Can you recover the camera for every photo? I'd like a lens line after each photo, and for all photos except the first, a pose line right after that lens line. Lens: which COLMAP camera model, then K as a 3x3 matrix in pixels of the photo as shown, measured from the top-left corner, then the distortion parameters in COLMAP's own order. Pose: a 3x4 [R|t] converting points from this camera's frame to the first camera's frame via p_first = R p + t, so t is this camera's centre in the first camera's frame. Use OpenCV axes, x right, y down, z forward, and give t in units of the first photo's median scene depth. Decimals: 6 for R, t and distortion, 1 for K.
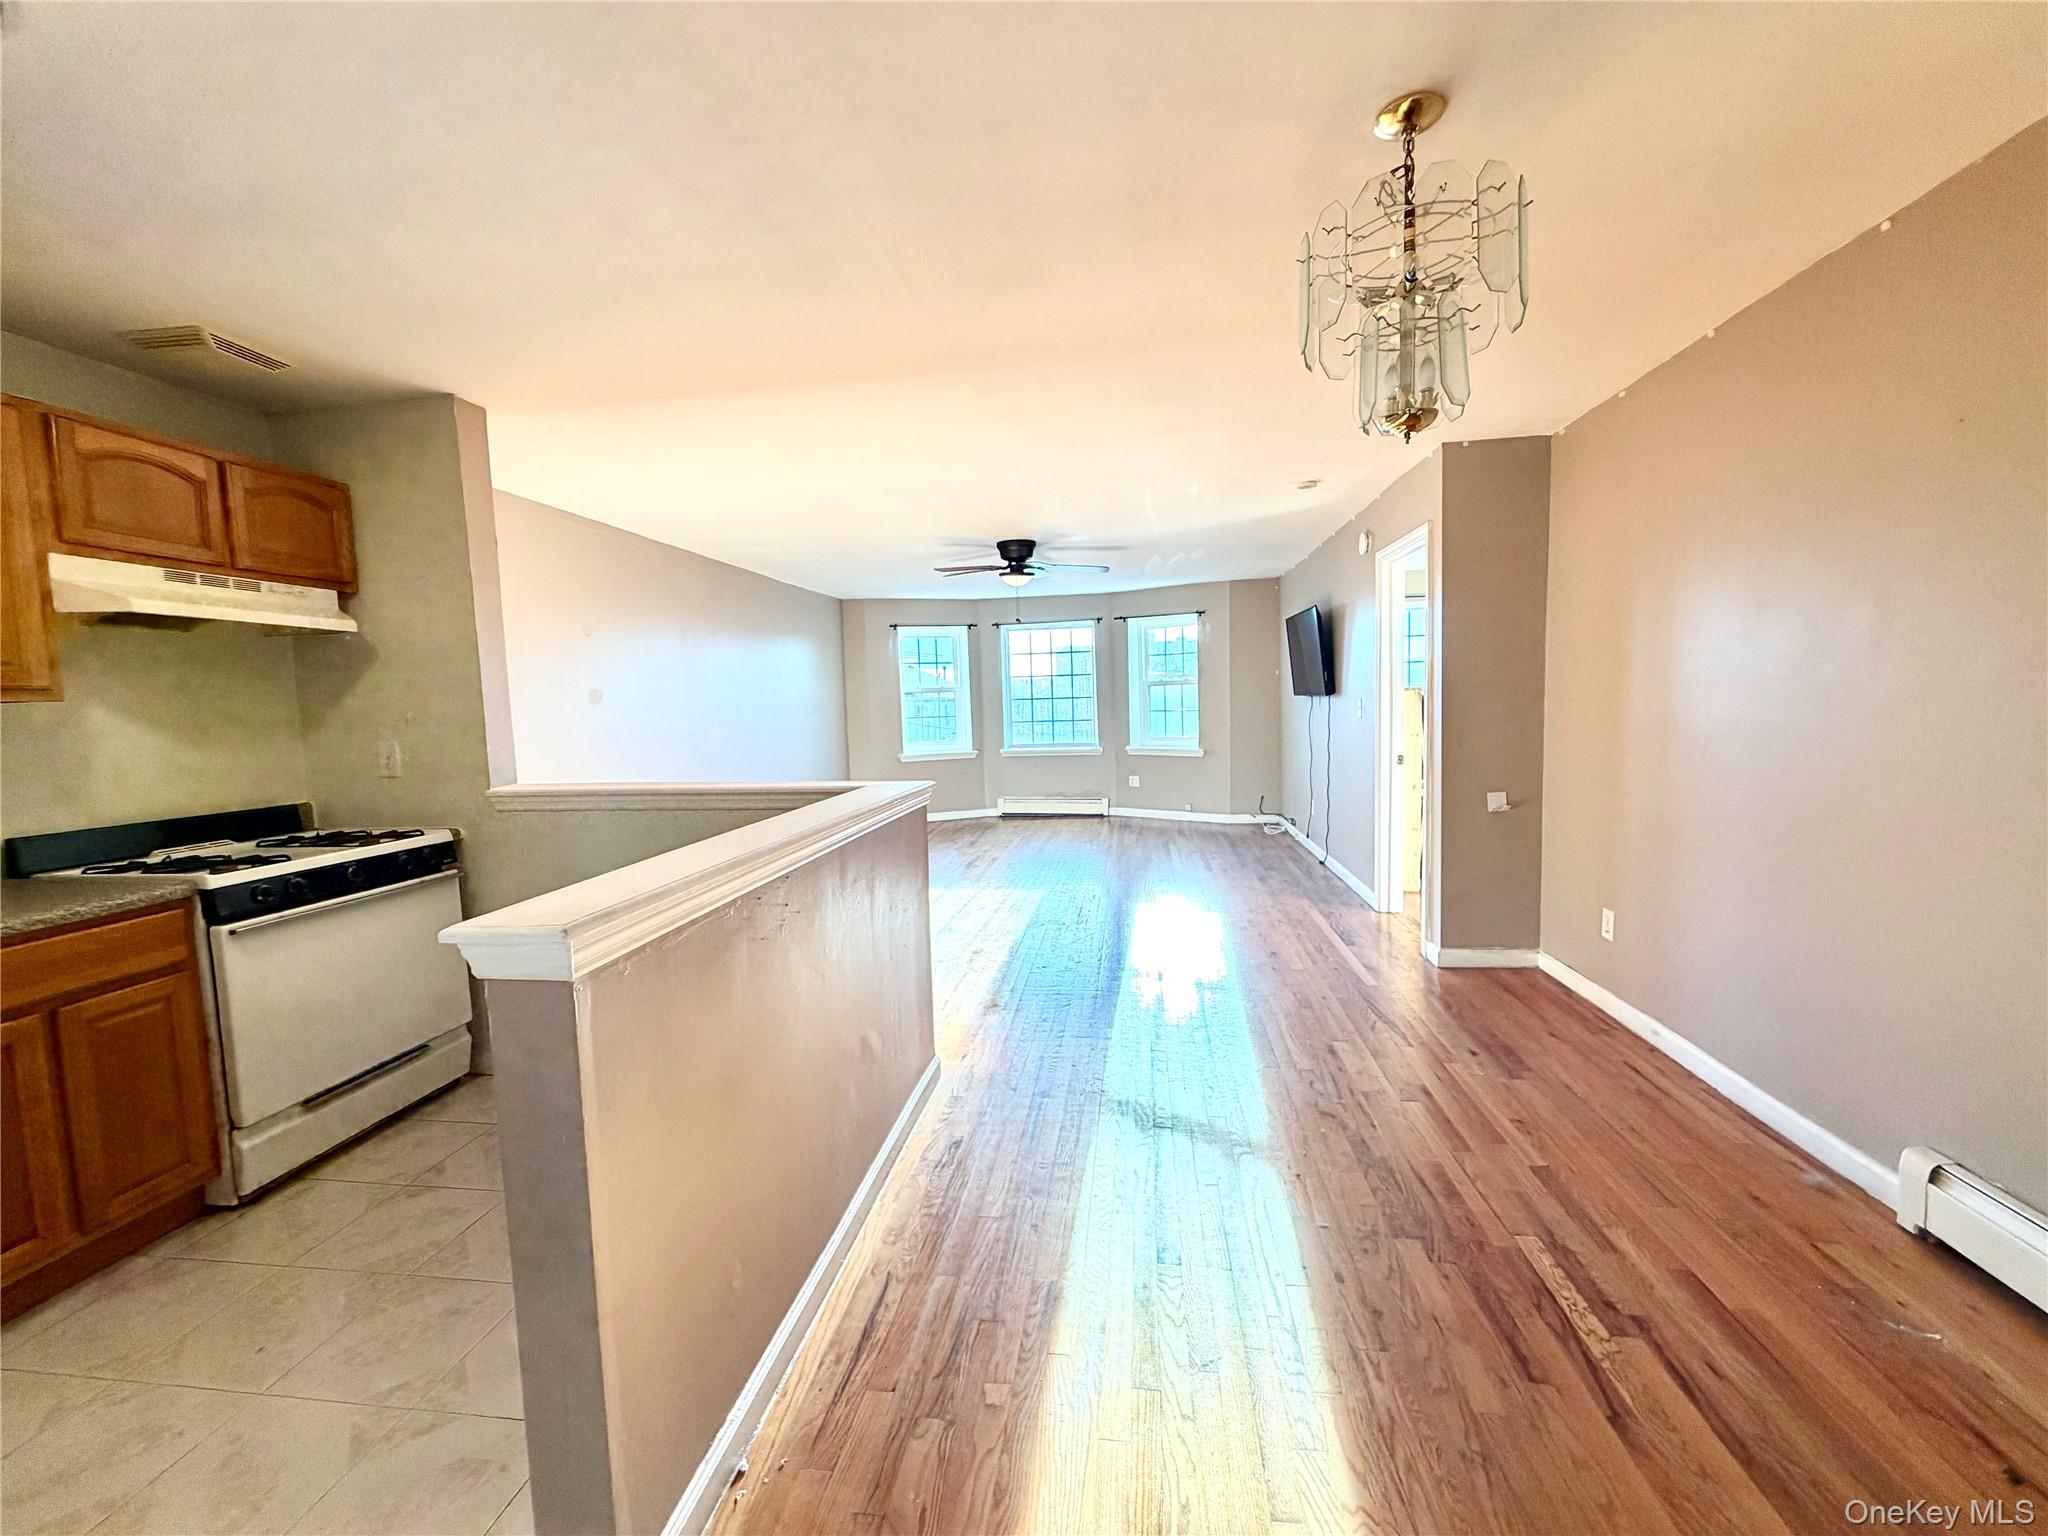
lens RADIAL K [[825.8, 0, 1026.0], [0, 825.8, 772.2], [0, 0, 1]] dist [-0.000436, -0.000079]
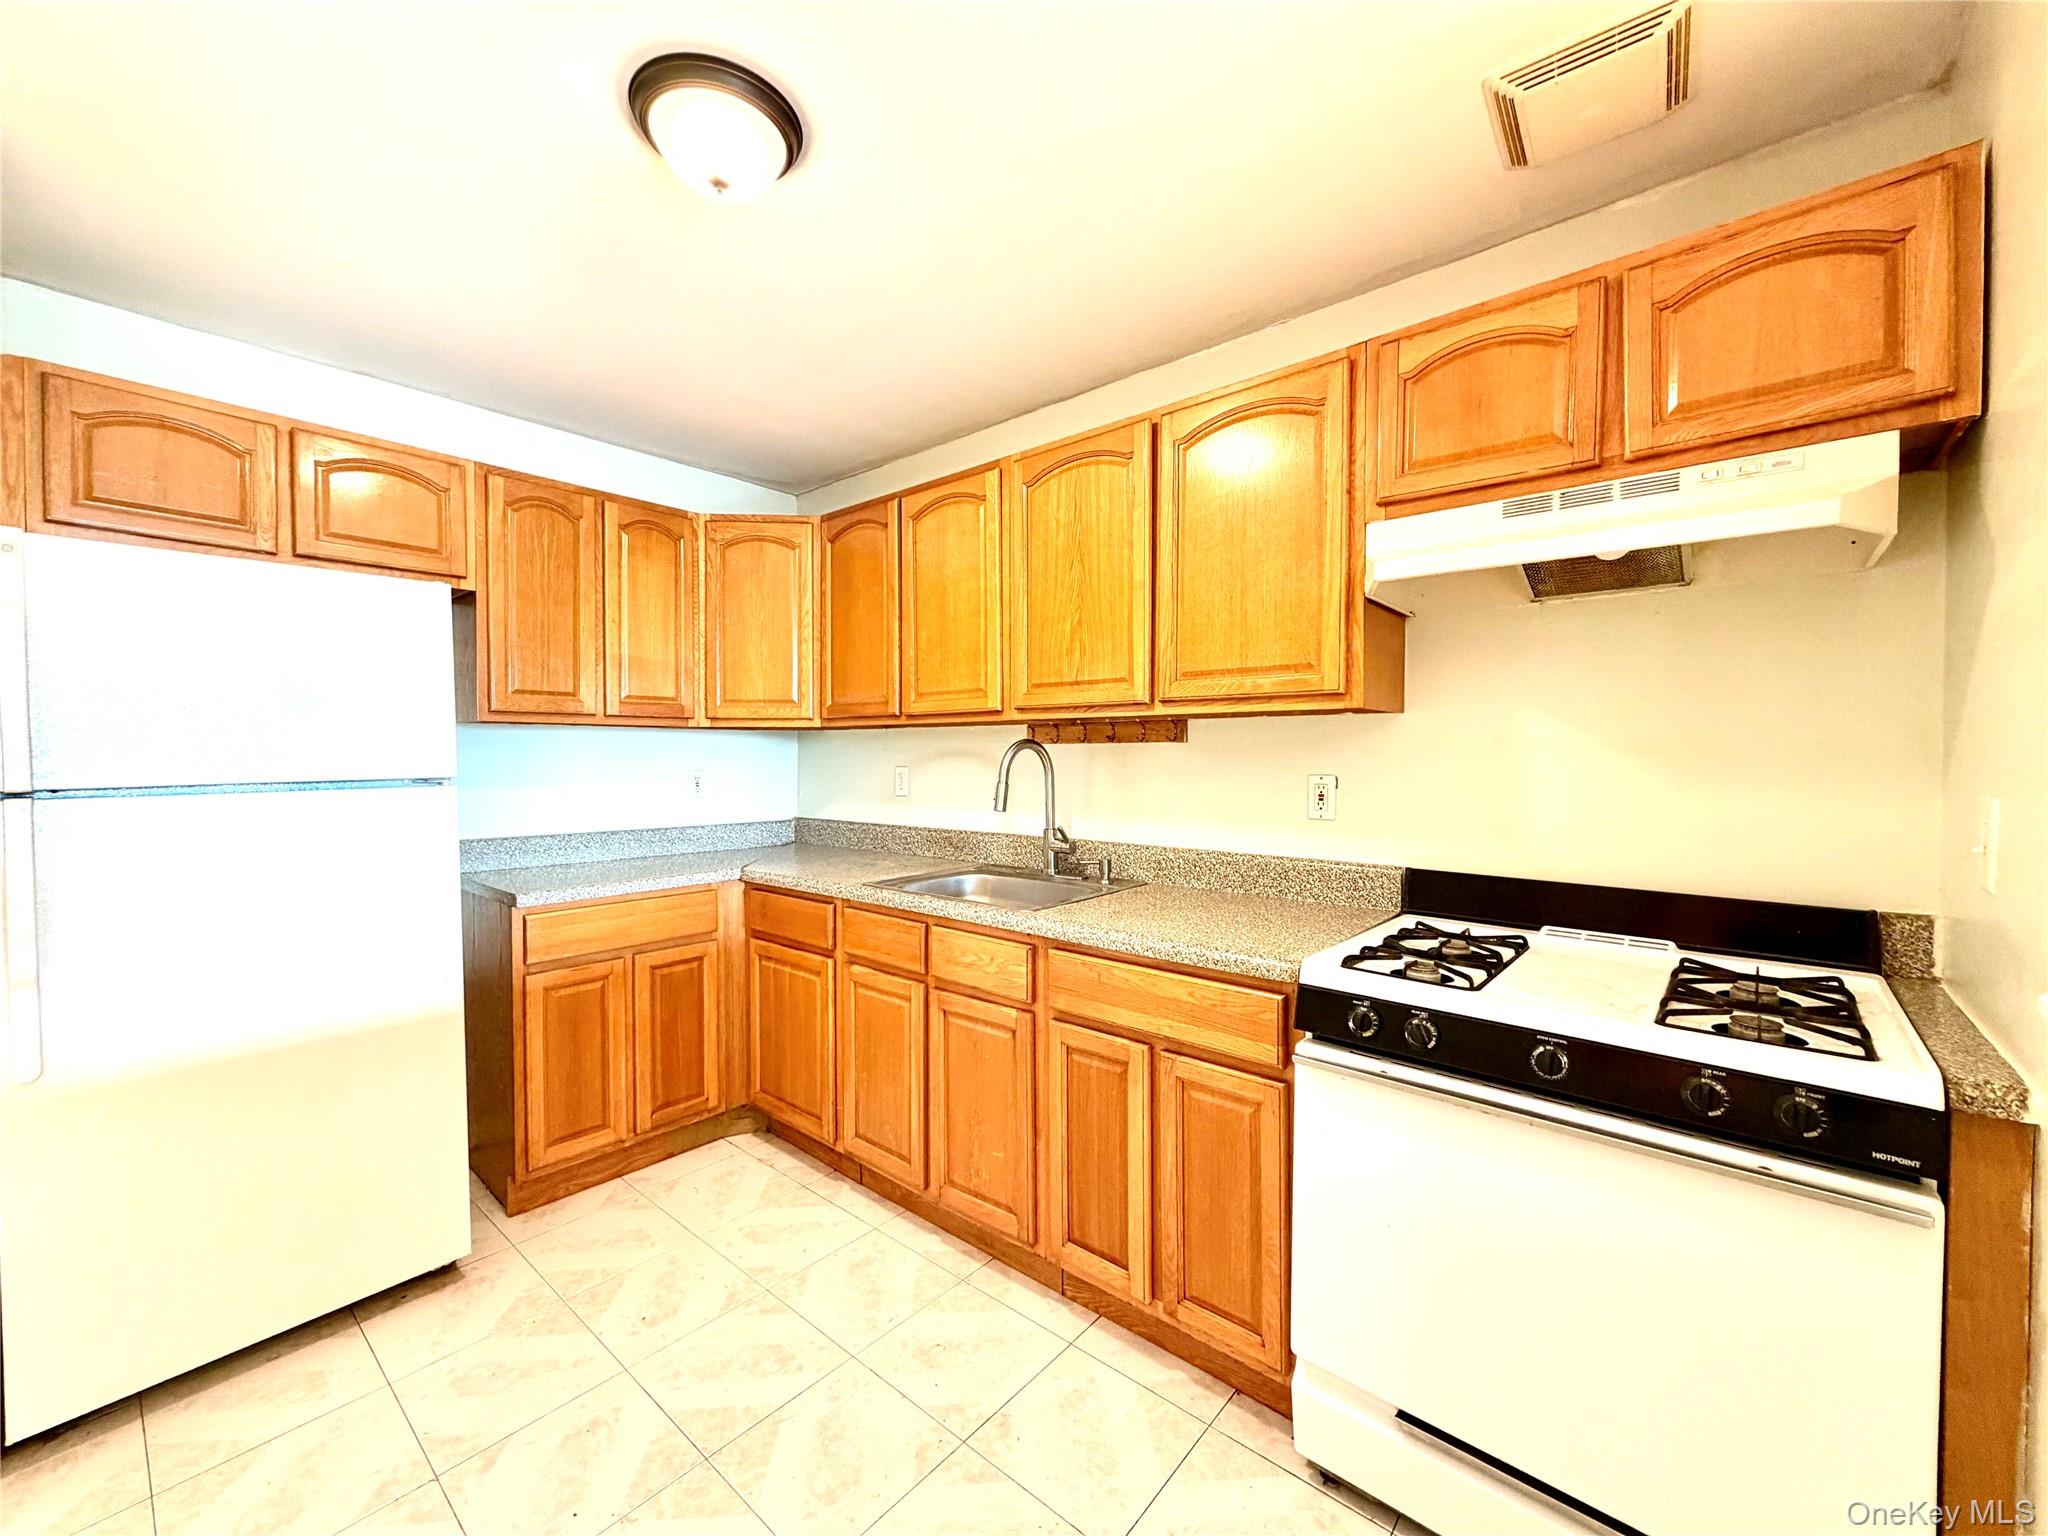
lens RADIAL K [[825.8, 0, 1029.2], [0, 825.8, 767.7], [0, 0, 1]] dist [-0.000436, -0.000079]
pose [[-0.542741, 0.057118, -0.837956, -0.072824], [-0.051867, 0.993501, 0.101315, -0.021531], [0.838297, 0.098450, -0.536251, 0.271608]]
